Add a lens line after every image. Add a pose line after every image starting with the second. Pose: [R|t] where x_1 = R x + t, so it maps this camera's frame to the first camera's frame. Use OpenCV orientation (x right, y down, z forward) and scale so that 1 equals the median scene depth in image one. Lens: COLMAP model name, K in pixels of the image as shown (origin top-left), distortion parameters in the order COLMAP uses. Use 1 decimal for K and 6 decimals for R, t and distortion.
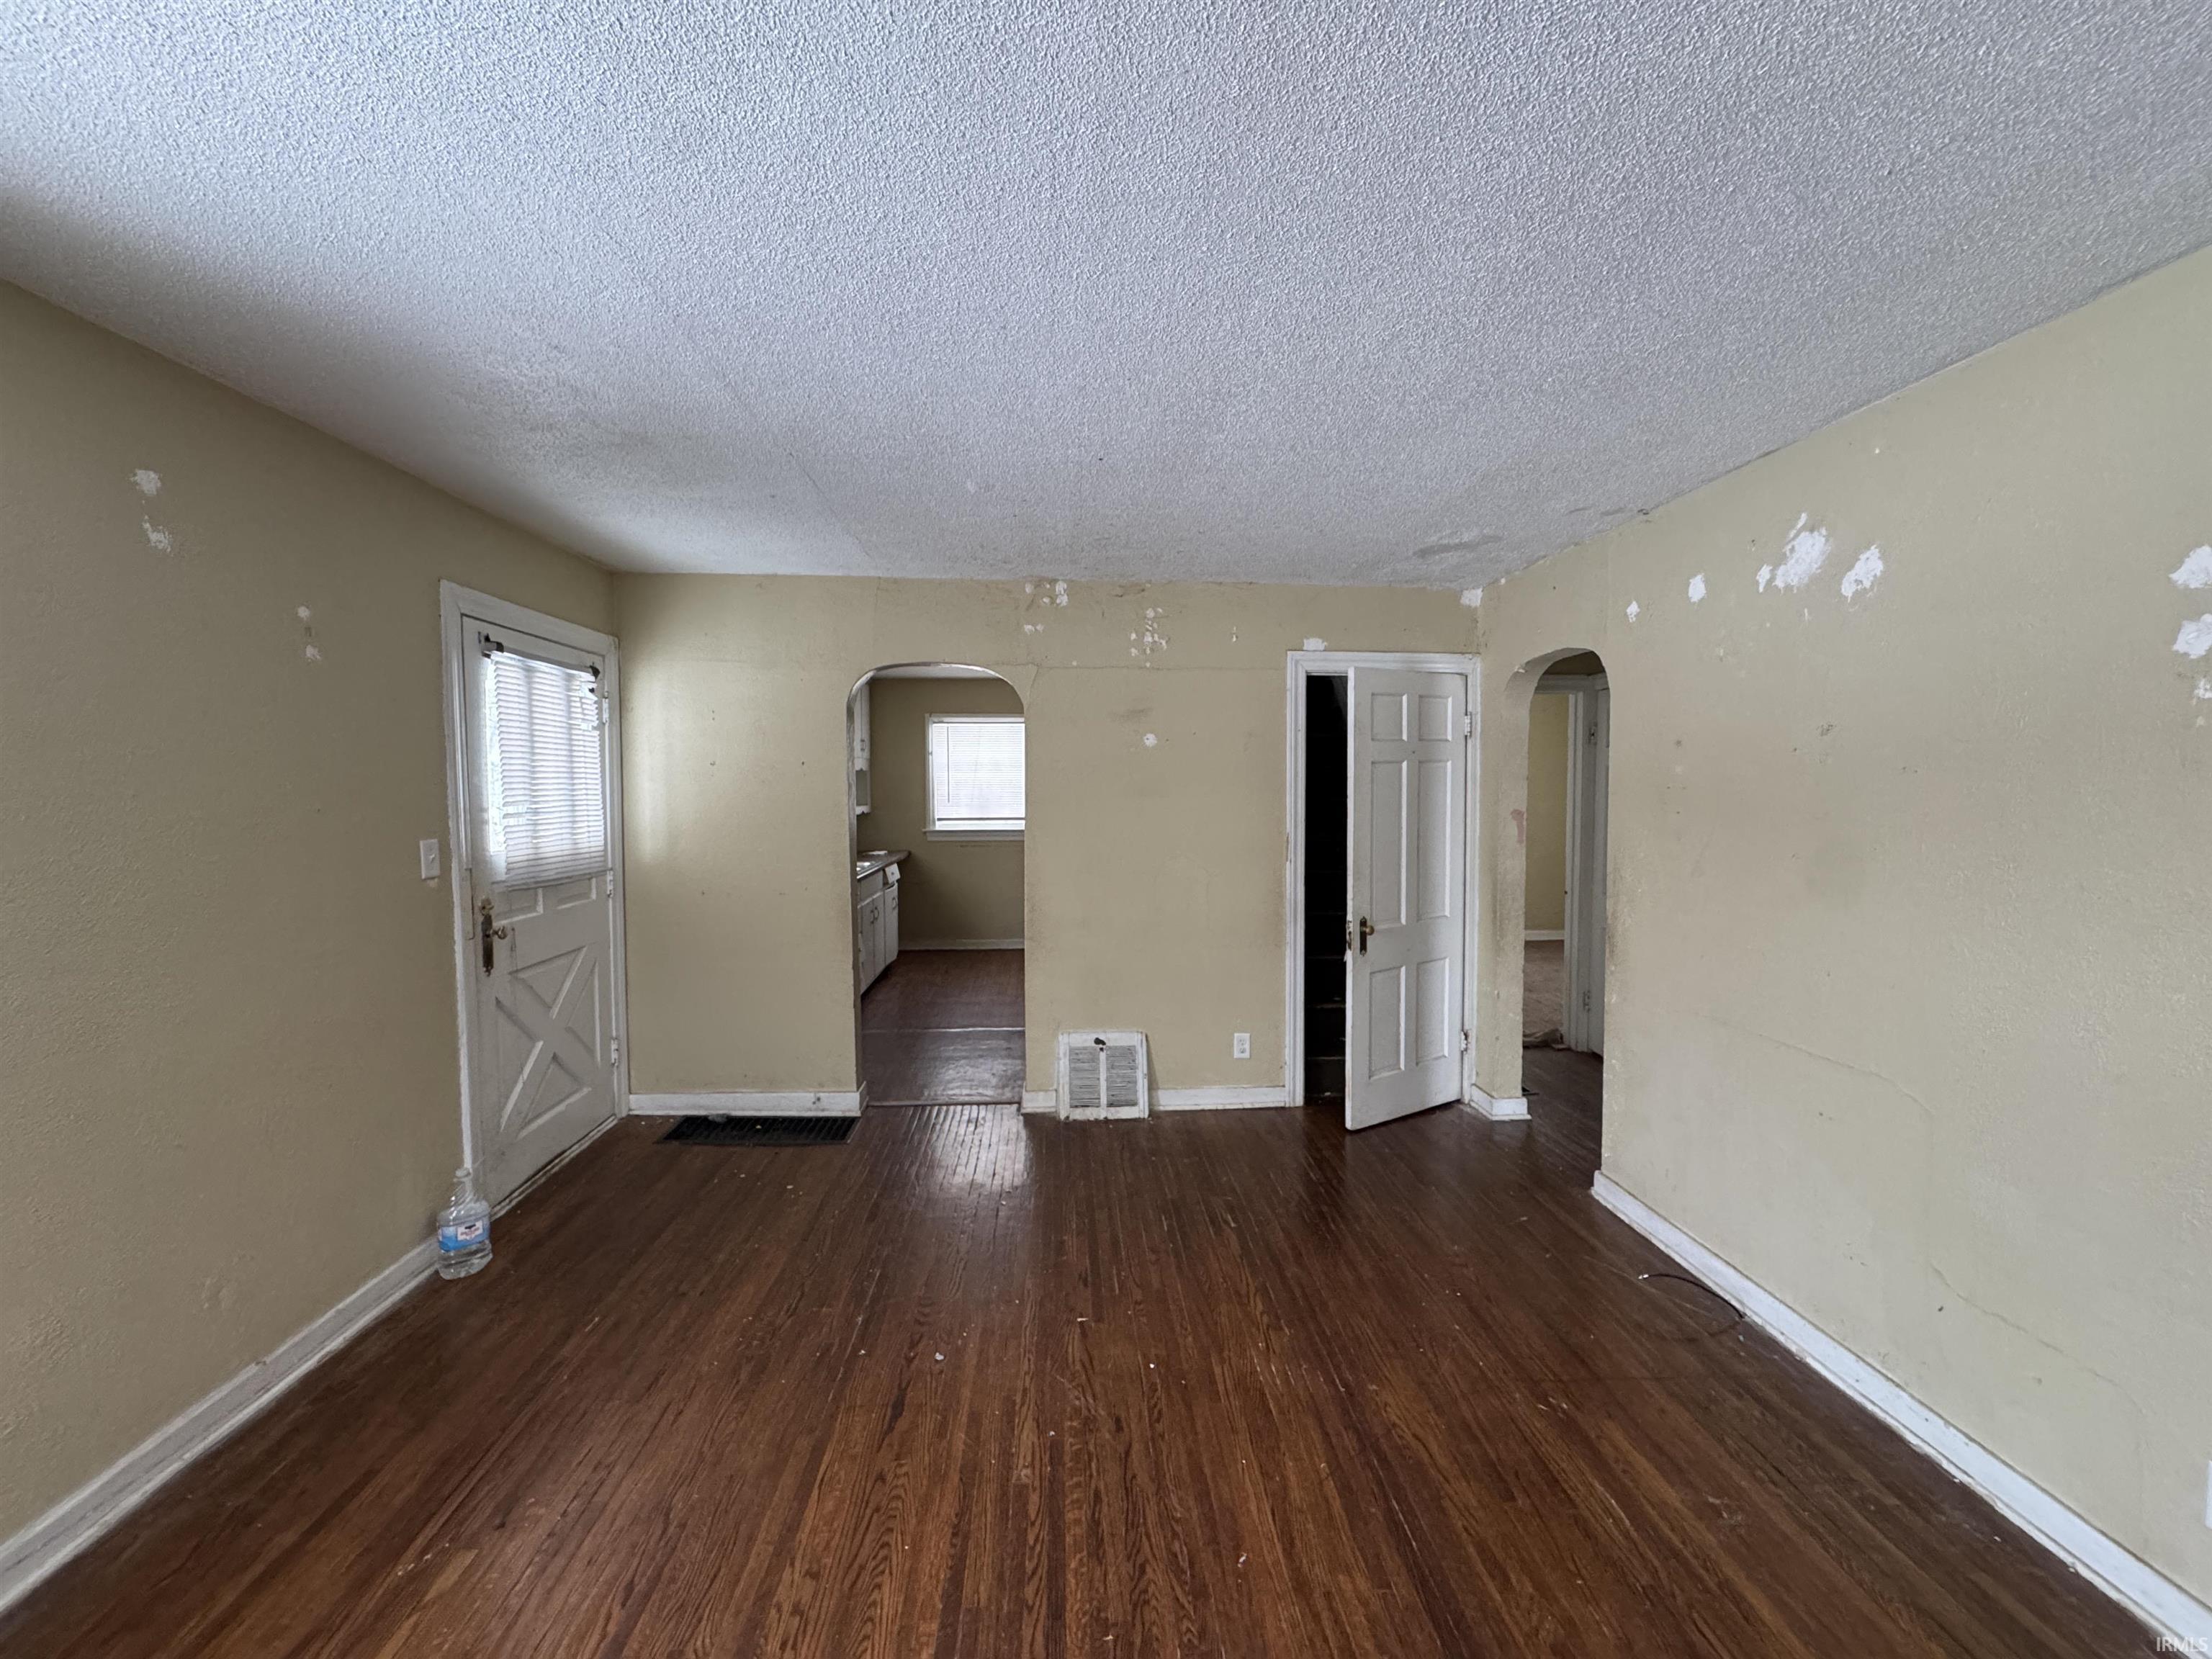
lens RADIAL K [[884.8, 0, 1108.1], [0, 884.8, 831.1], [0, 0, 1]] dist [-0.002132, 0.000239]
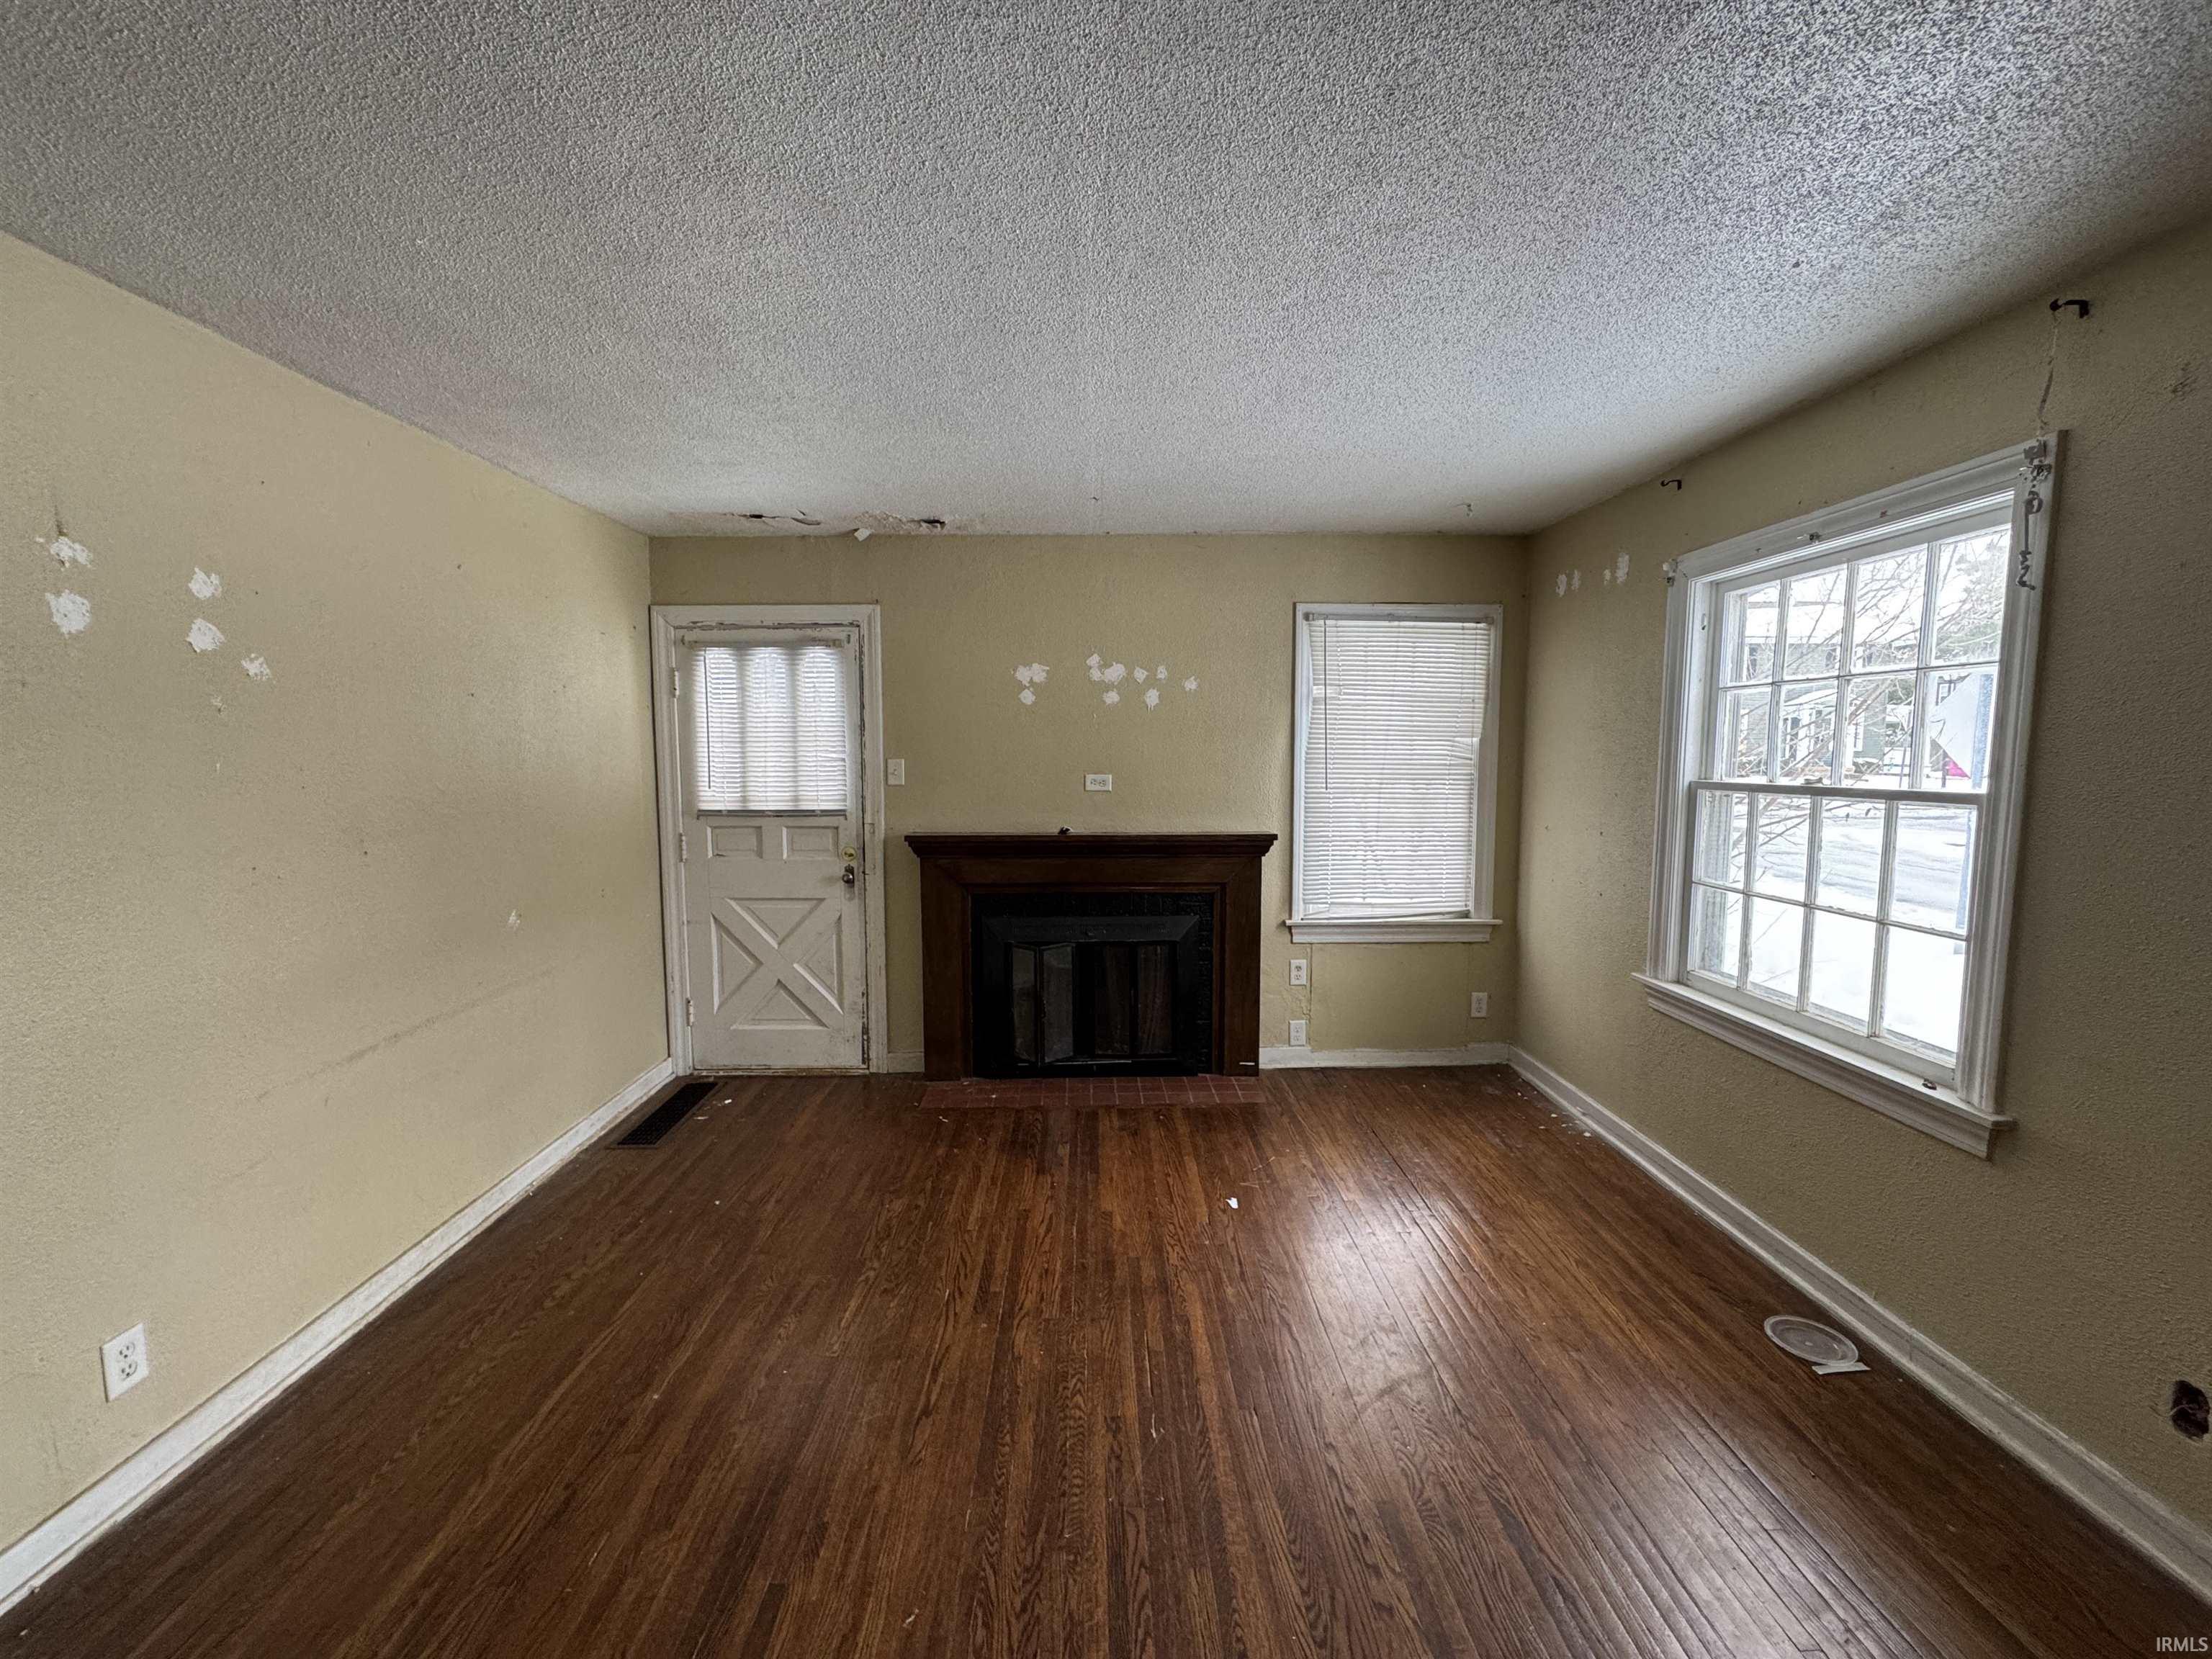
lens RADIAL K [[884.8, 0, 1112.9], [0, 884.8, 822.4], [0, 0, 1]] dist [-0.002132, 0.000239]
pose [[-0.999569, 0.000247, 0.029353, -0.081991], [0.004205, 0.990855, 0.134867, -0.097243], [-0.029052, 0.134932, -0.990429, 1.846868]]
